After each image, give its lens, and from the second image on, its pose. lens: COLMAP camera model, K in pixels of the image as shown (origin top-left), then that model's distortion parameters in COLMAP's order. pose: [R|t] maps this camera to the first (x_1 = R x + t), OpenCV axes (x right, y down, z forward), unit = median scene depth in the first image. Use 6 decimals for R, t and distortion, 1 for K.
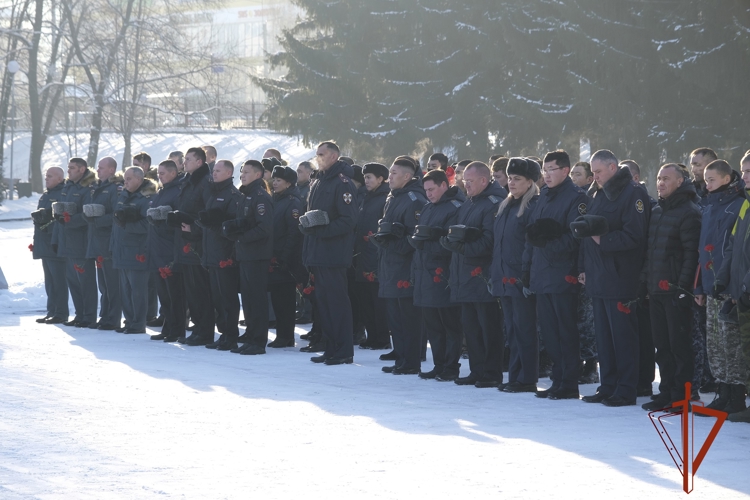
lens RADIAL K [[2599.6, 0, 374.9], [0, 2599.6, 249.7], [0, 0, 1]] dist [-0.023754, 0.000000]
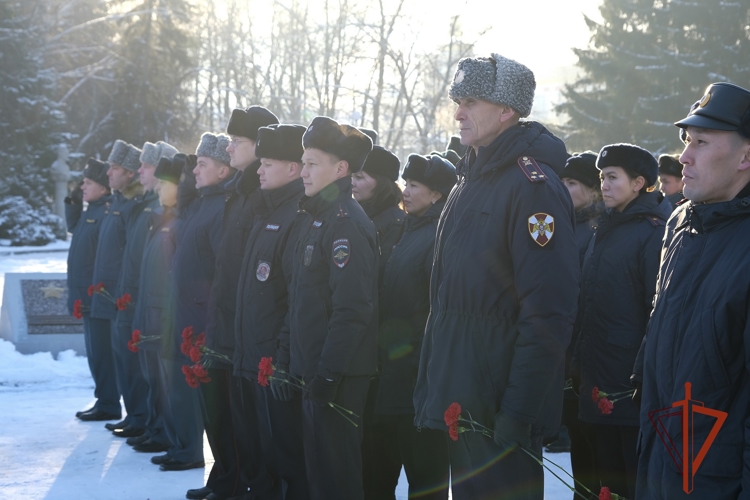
lens RADIAL K [[1653.2, 0, 375.5], [0, 1653.2, 249.4], [0, 0, 1]] dist [0.104324, 0.000000]
pose [[0.987557, 0.011905, -0.156811, 0.000570], [-0.011950, 0.999928, 0.000653, -0.004225], [0.156808, 0.001229, 0.987628, 0.193939]]
